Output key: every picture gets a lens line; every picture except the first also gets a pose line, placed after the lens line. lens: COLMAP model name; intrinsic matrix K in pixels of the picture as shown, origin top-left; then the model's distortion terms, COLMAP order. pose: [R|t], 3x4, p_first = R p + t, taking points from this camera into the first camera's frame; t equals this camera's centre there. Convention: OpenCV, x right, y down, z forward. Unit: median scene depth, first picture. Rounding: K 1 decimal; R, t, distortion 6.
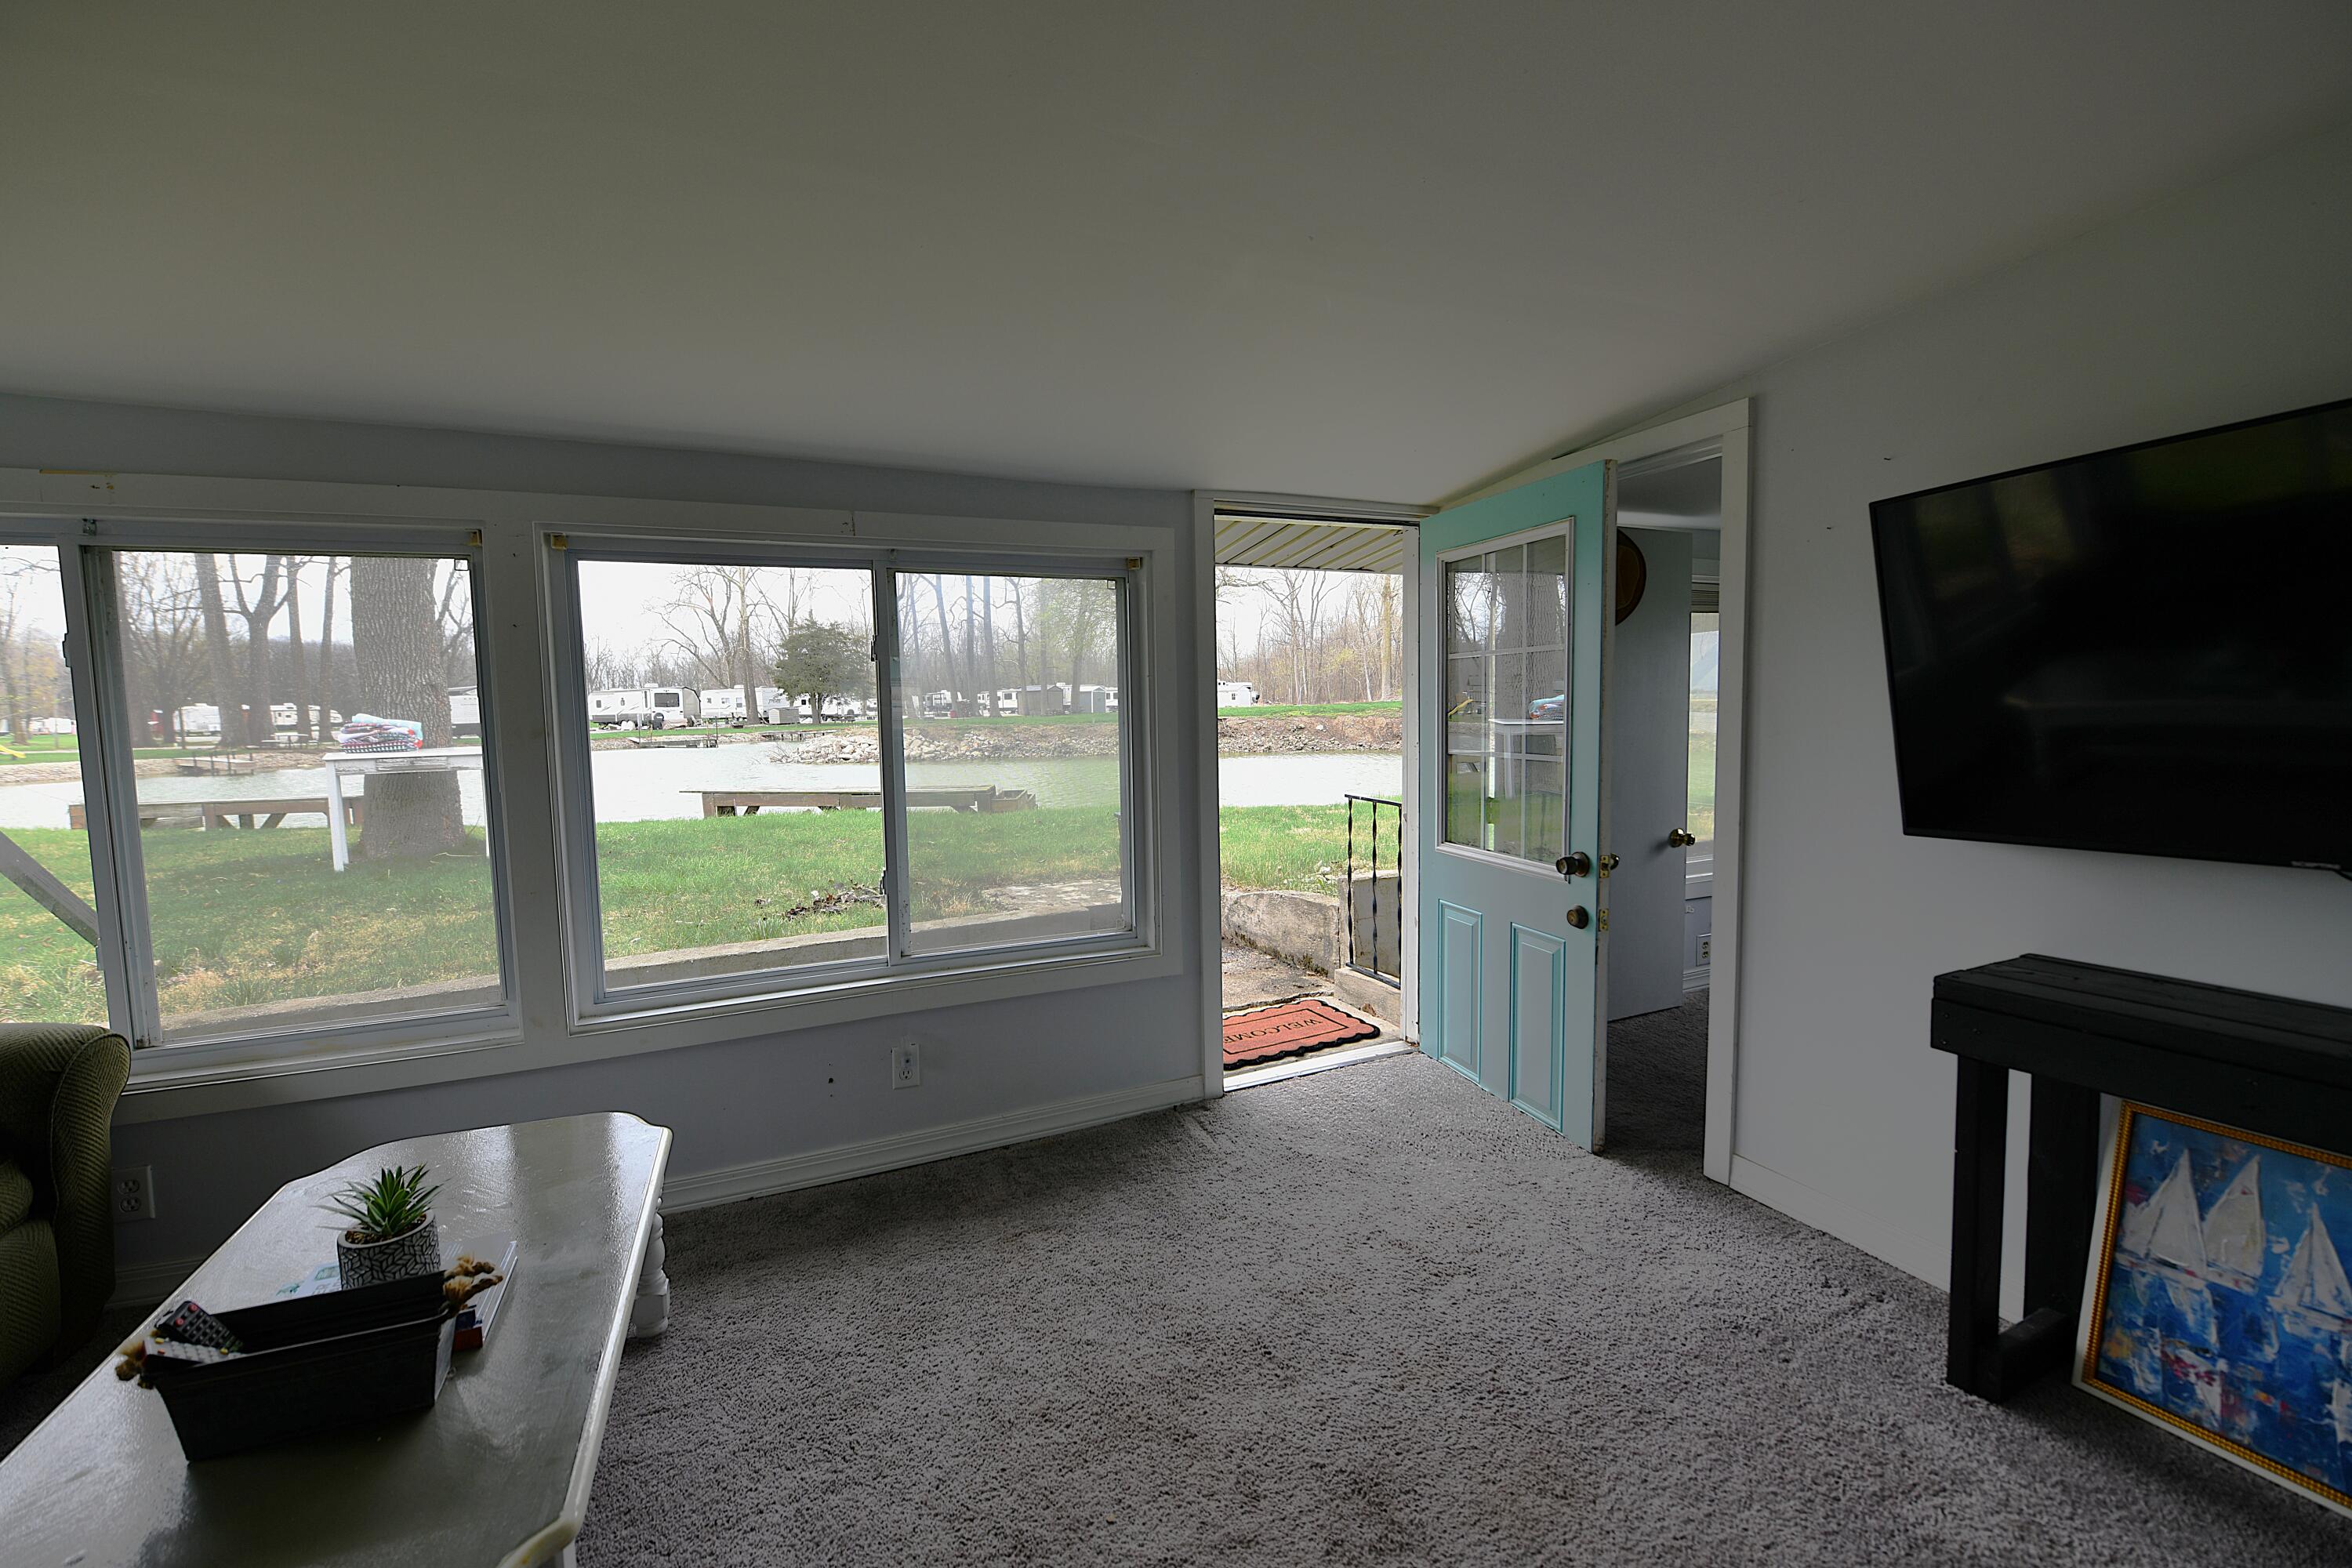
lens RADIAL K [[947.3, 0, 1166.5], [0, 947.3, 779.0], [0, 0, 1]] dist [-0.017967, -0.000668]
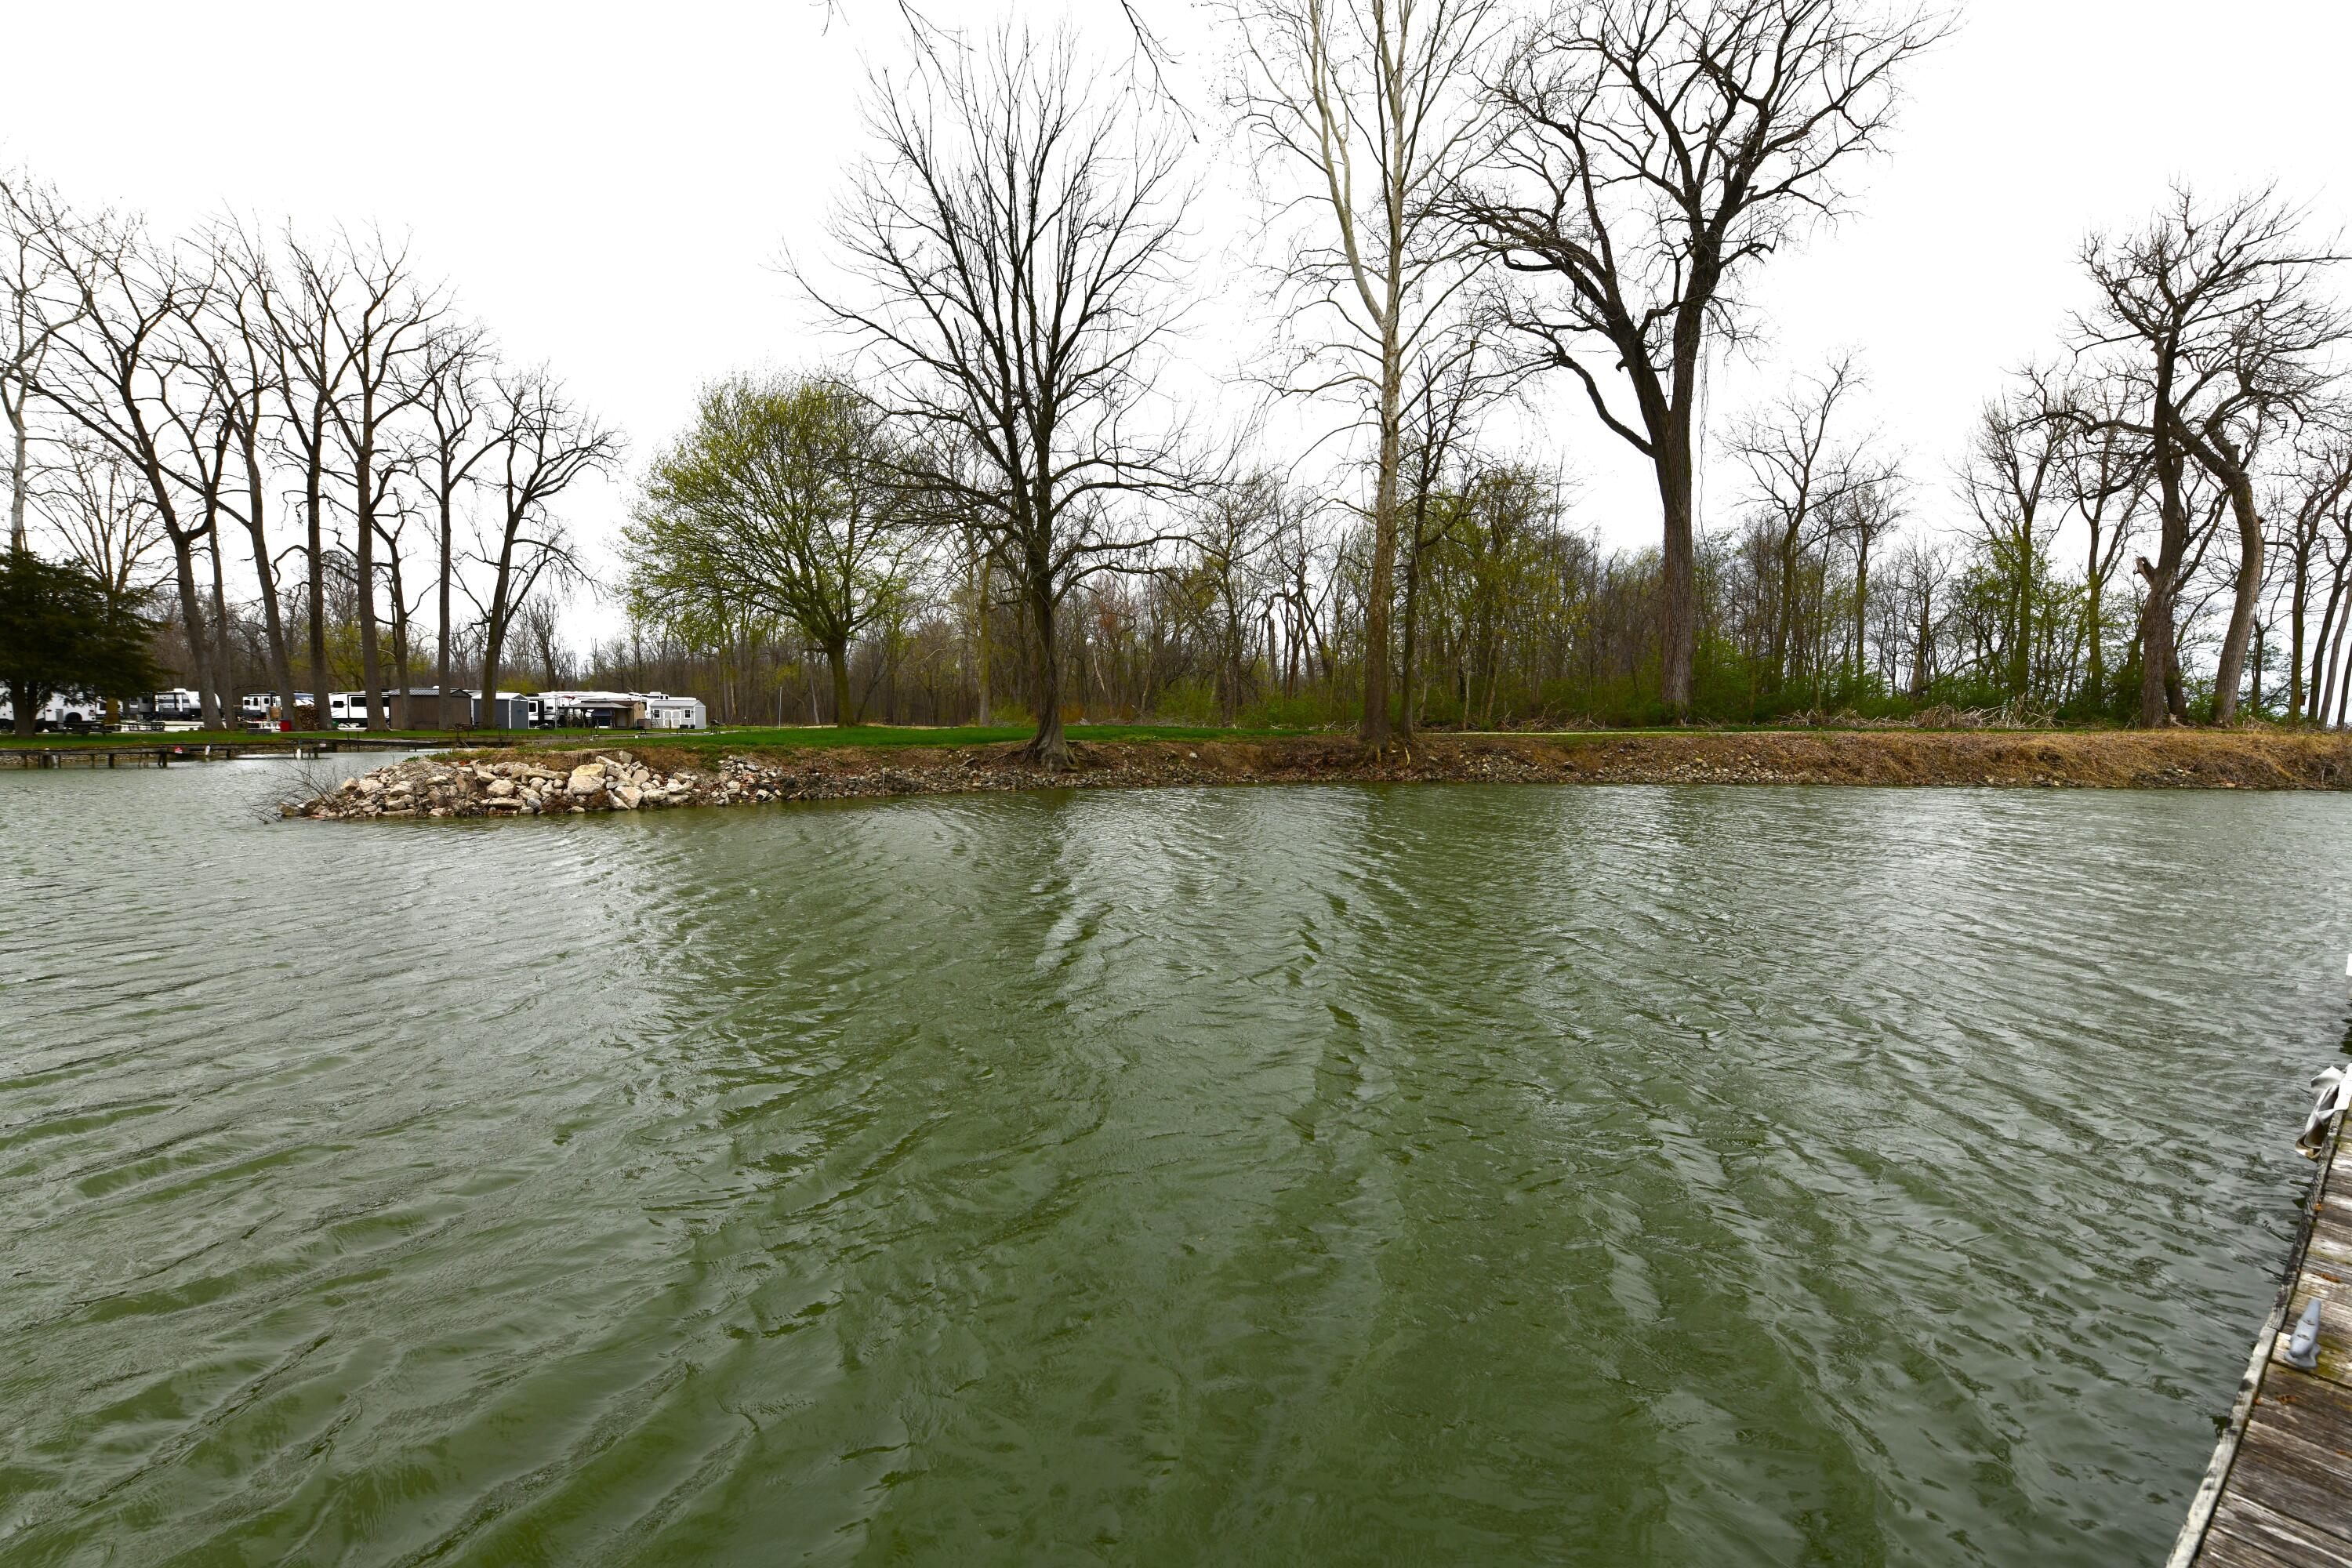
lens RADIAL K [[944.6, 0, 1168.7], [0, 944.6, 772.3], [0, 0, 1]] dist [-0.016825, -0.000740]
pose [[0.795430, -0.001927, 0.606042, -3.238215], [0.022615, 0.999393, -0.026505, -0.157687], [-0.605623, 0.034789, 0.794991, 3.245976]]
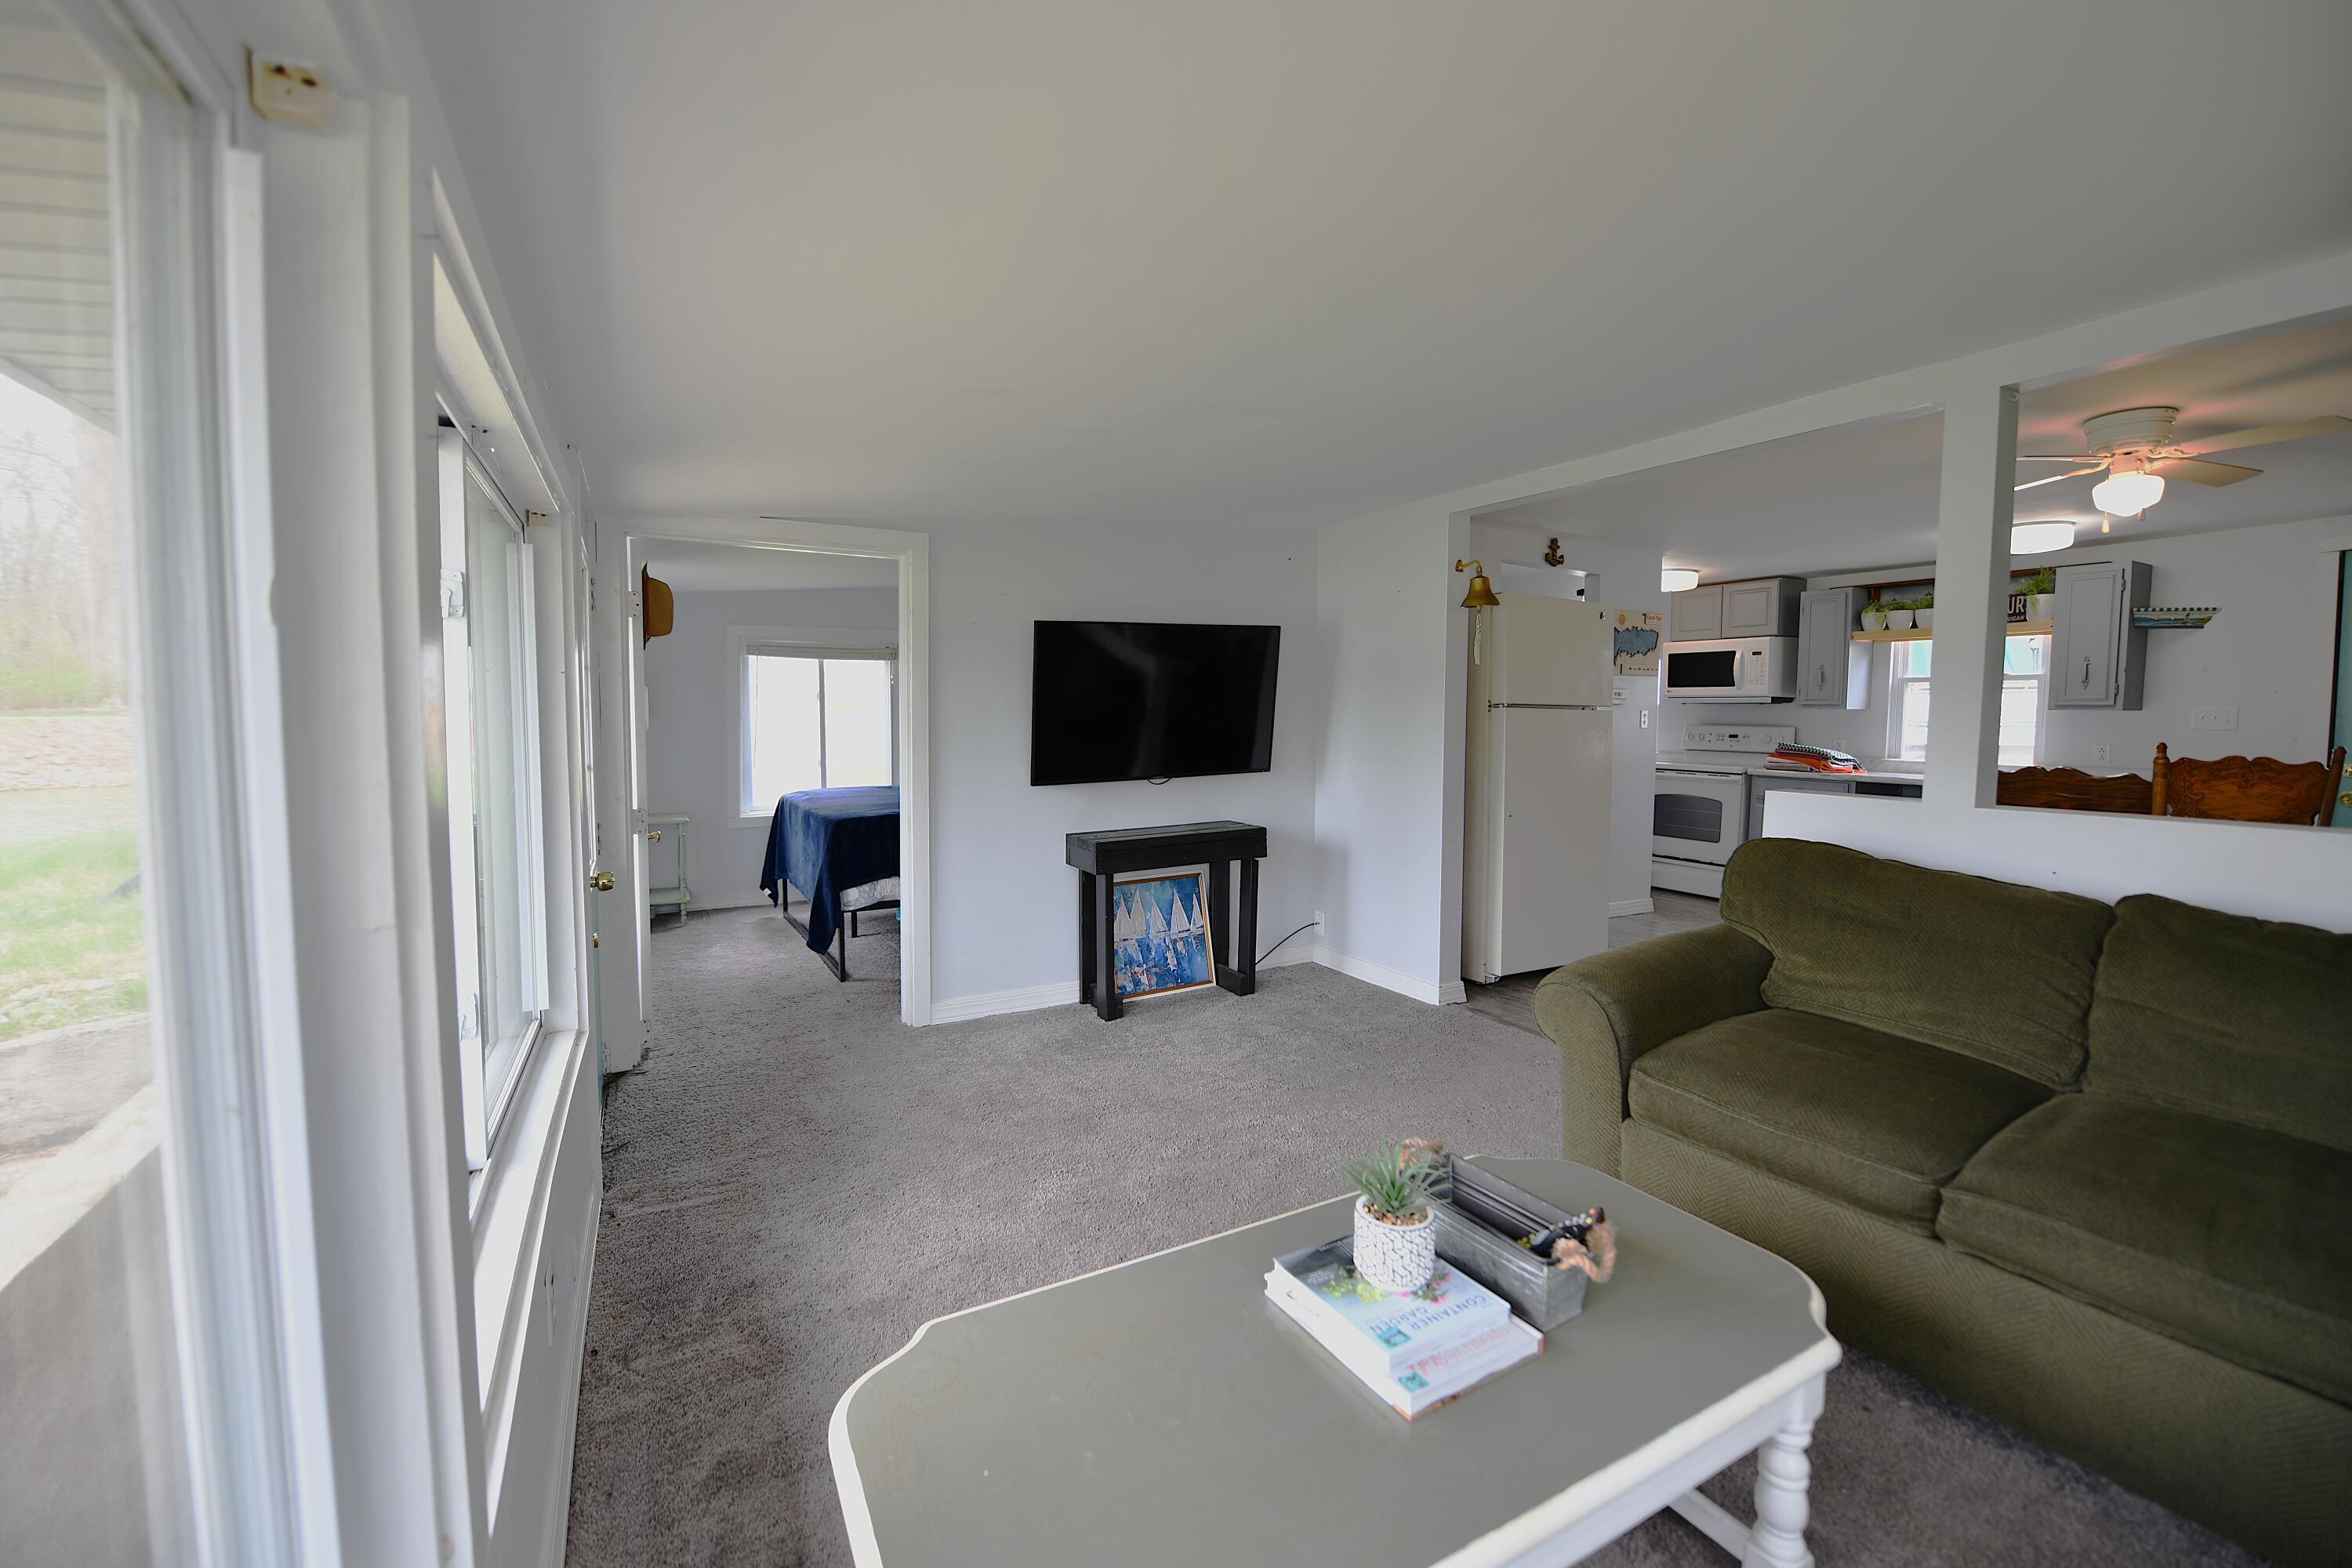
lens RADIAL K [[938.4, 0, 1169.6], [0, 938.4, 772.6], [0, 0, 1]] dist [-0.012220, -0.003181]
pose [[-0.093183, -0.037492, 0.994943, -0.573167], [0.073512, 0.996304, 0.044428, -0.016829], [-0.992931, 0.077280, -0.090082, 0.409884]]
